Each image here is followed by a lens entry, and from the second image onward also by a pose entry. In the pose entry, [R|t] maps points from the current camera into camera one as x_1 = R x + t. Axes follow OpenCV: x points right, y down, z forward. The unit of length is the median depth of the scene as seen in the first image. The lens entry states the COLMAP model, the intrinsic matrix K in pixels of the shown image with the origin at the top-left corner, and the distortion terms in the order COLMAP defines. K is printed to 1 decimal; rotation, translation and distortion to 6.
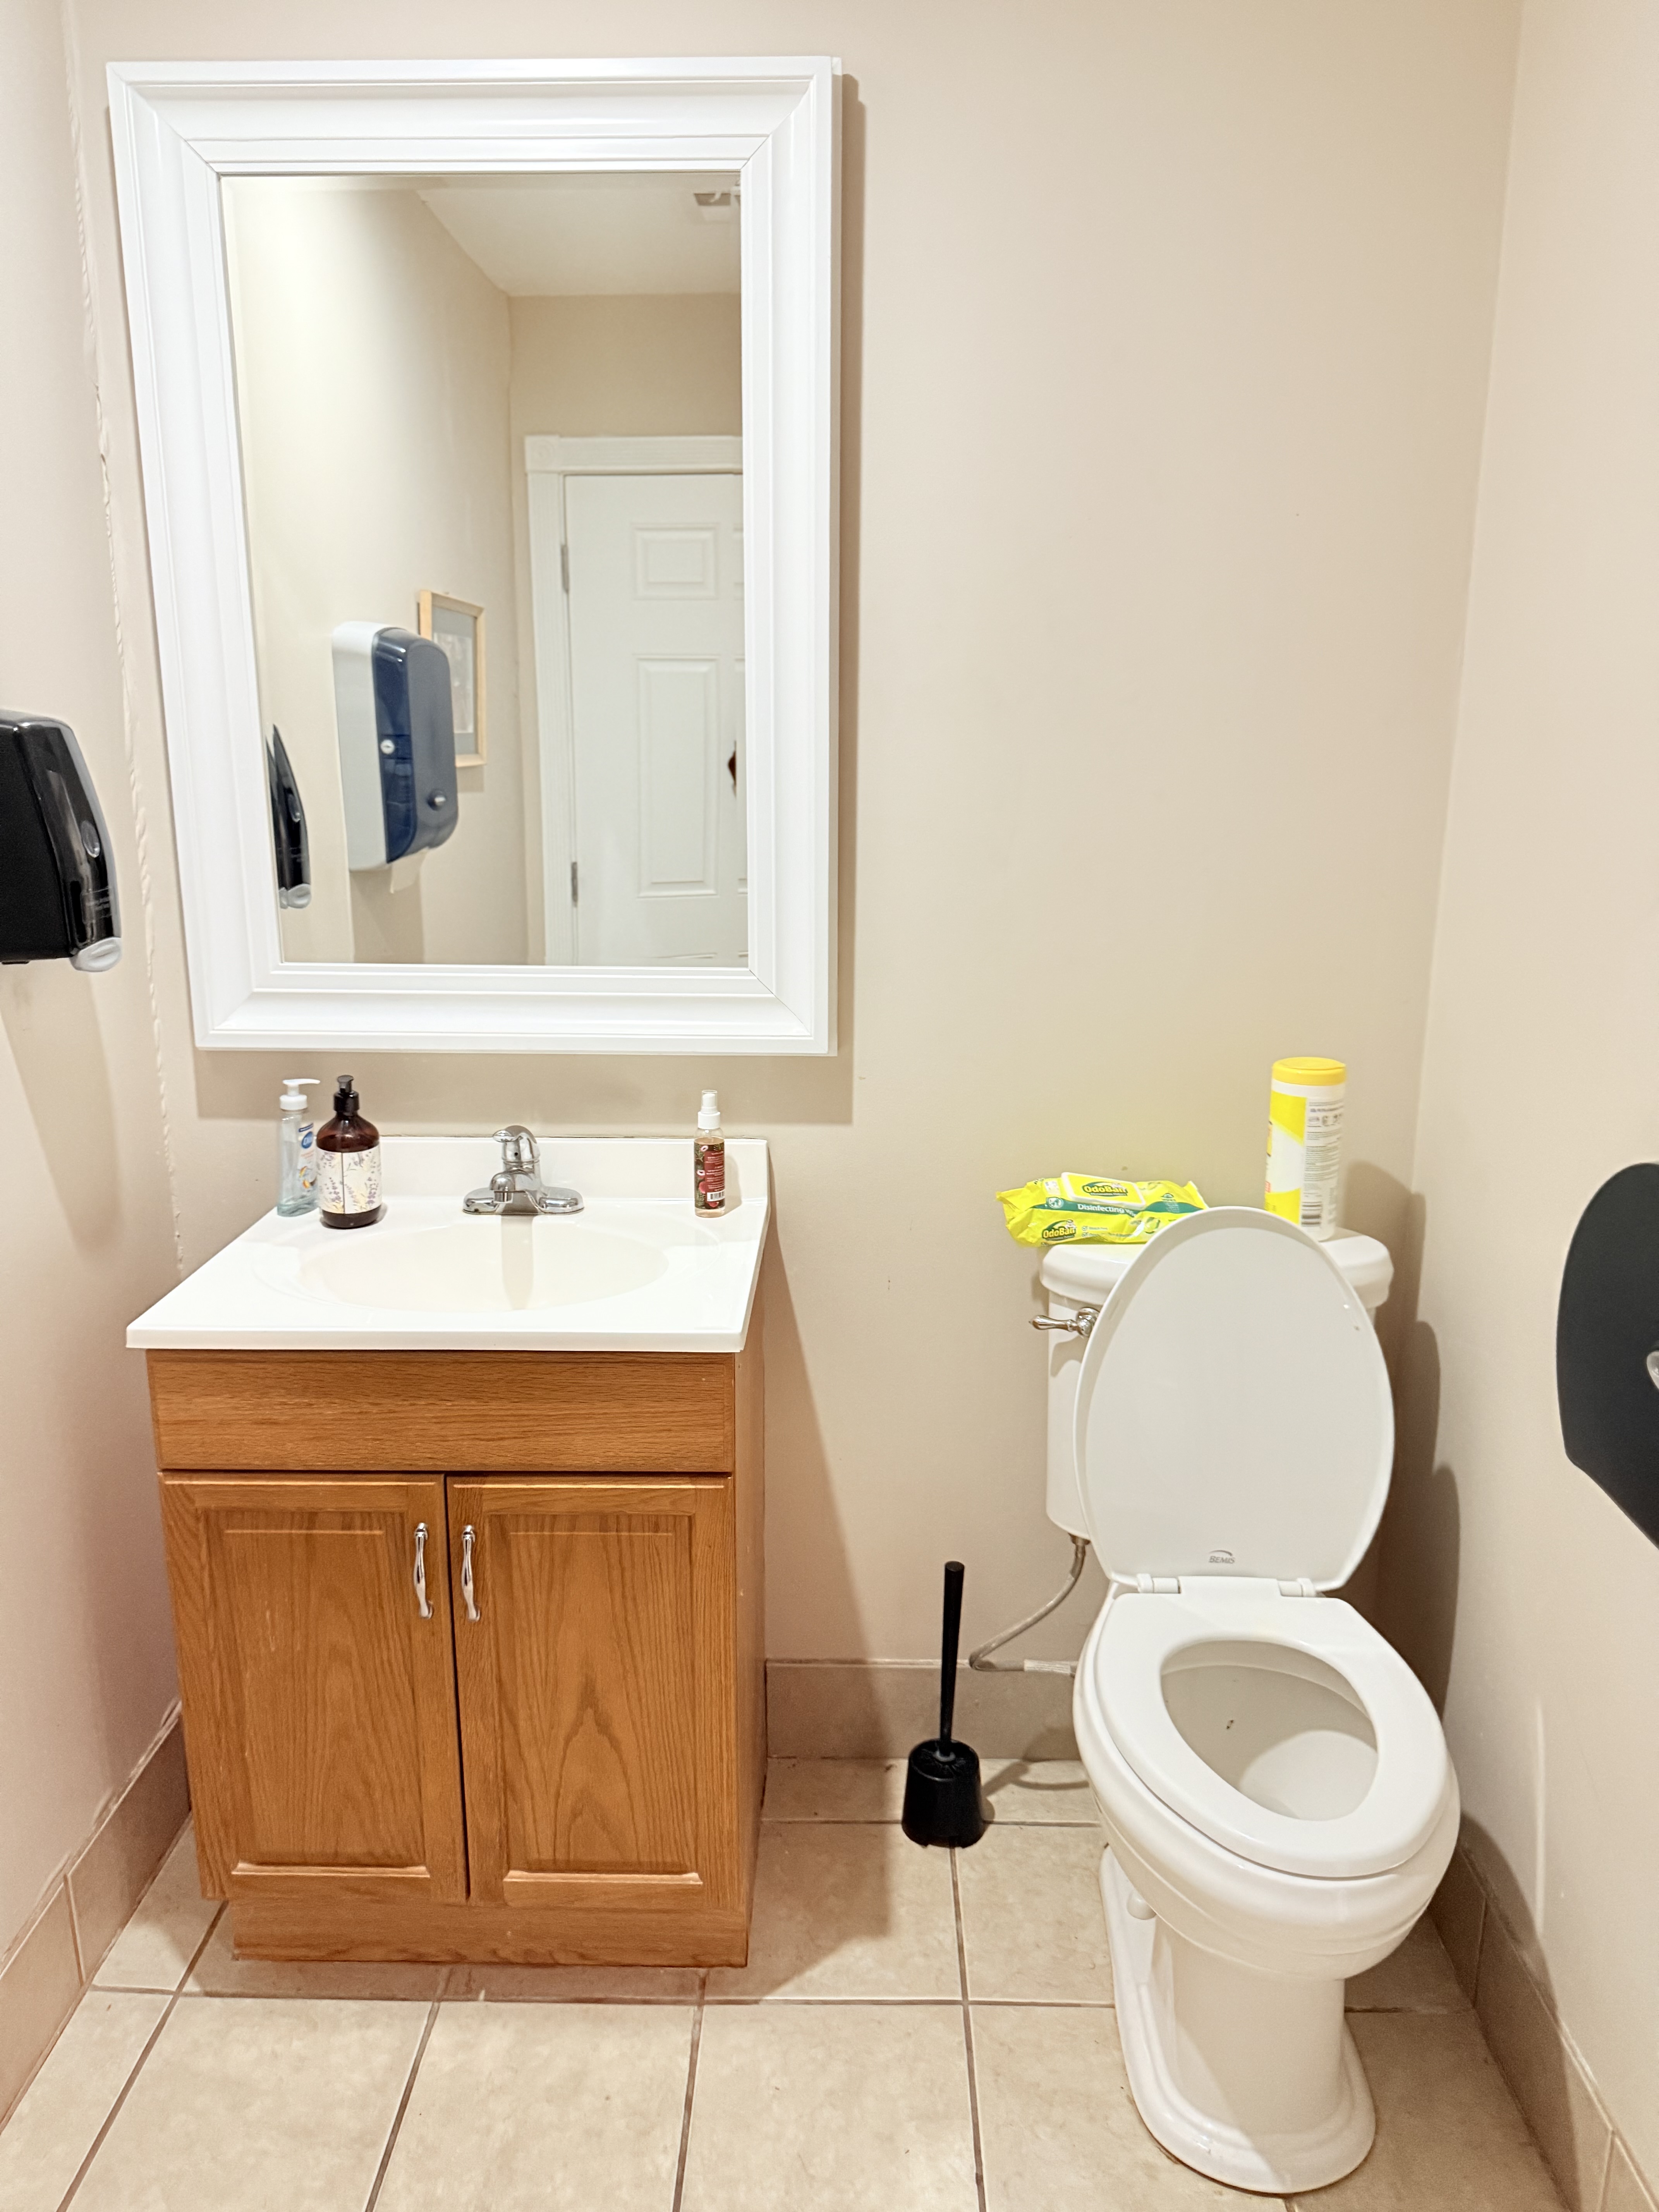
lens RADIAL K [[1540.3, 0, 829.2], [0, 1540.3, 1118.2], [0, 0, 1]] dist [0.028640, -0.061817]
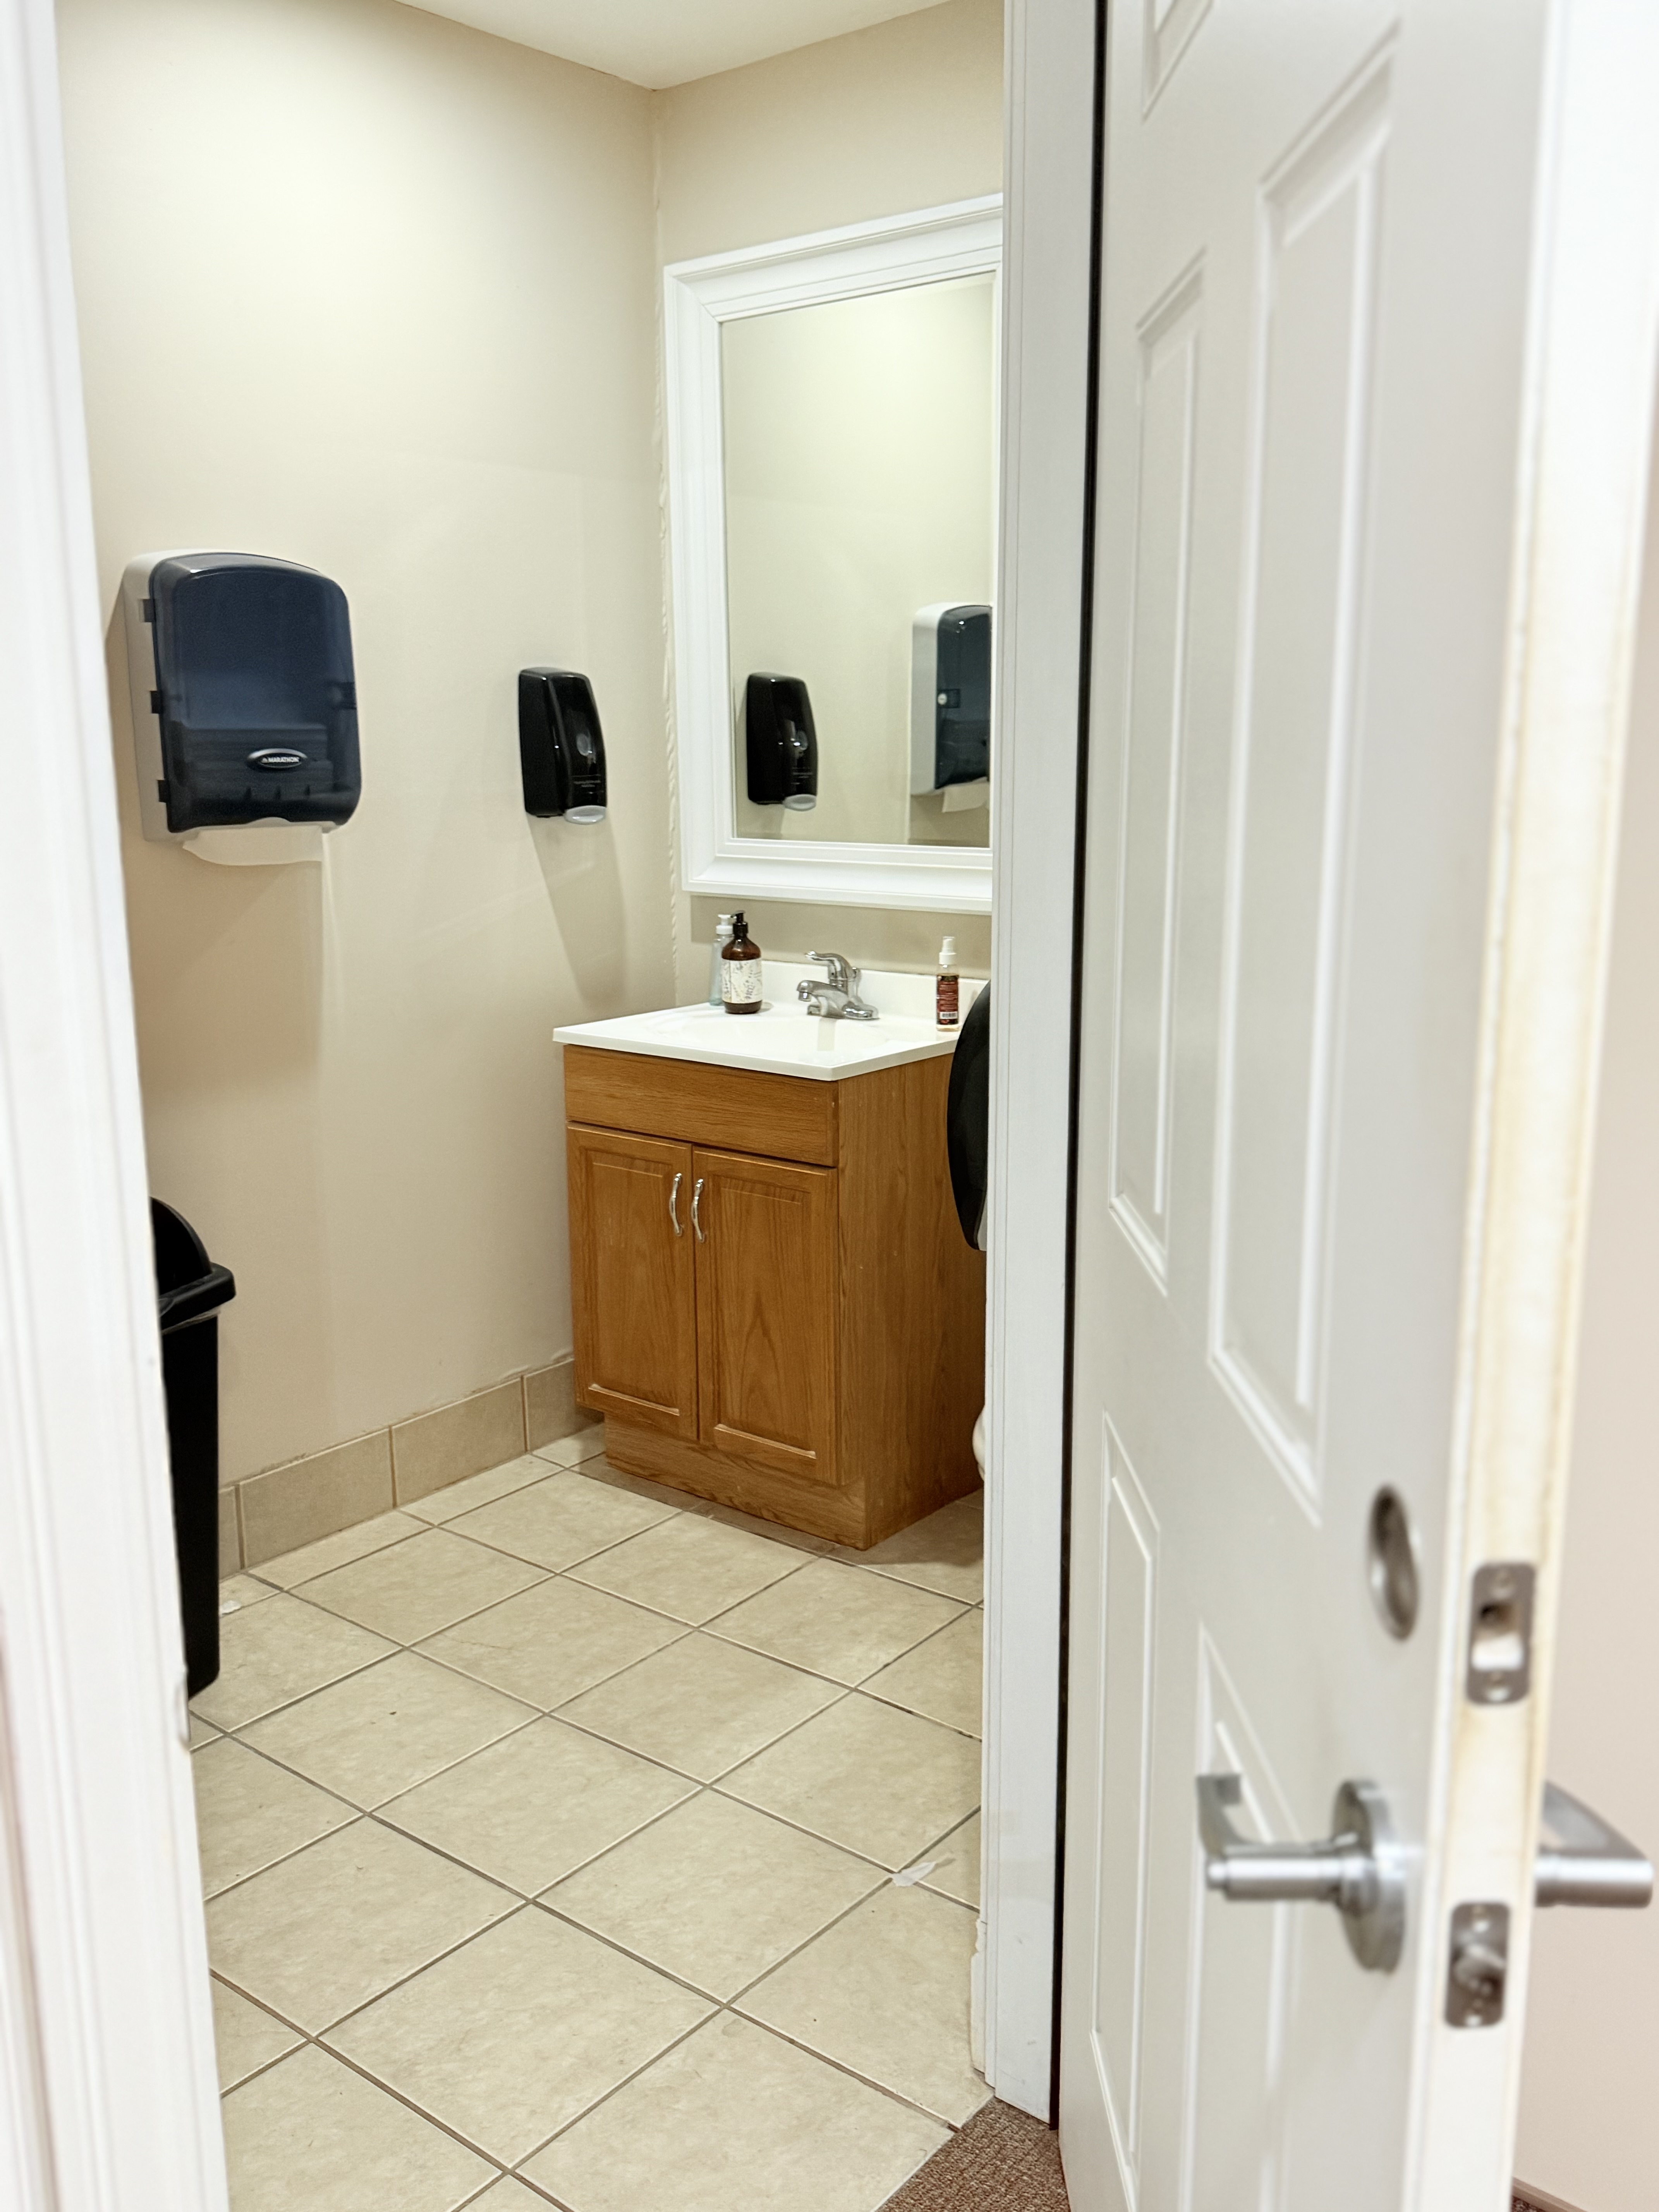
lens RADIAL K [[1860.6, 0, 829.5], [0, 1860.6, 1106.0], [0, 0, 1]] dist [-0.000750, -0.000183]
pose [[0.788423, 0.115434, -0.604205, 0.953567], [-0.135019, 0.990756, 0.013099, 0.137620], [0.600132, 0.071252, 0.796721, -0.421597]]
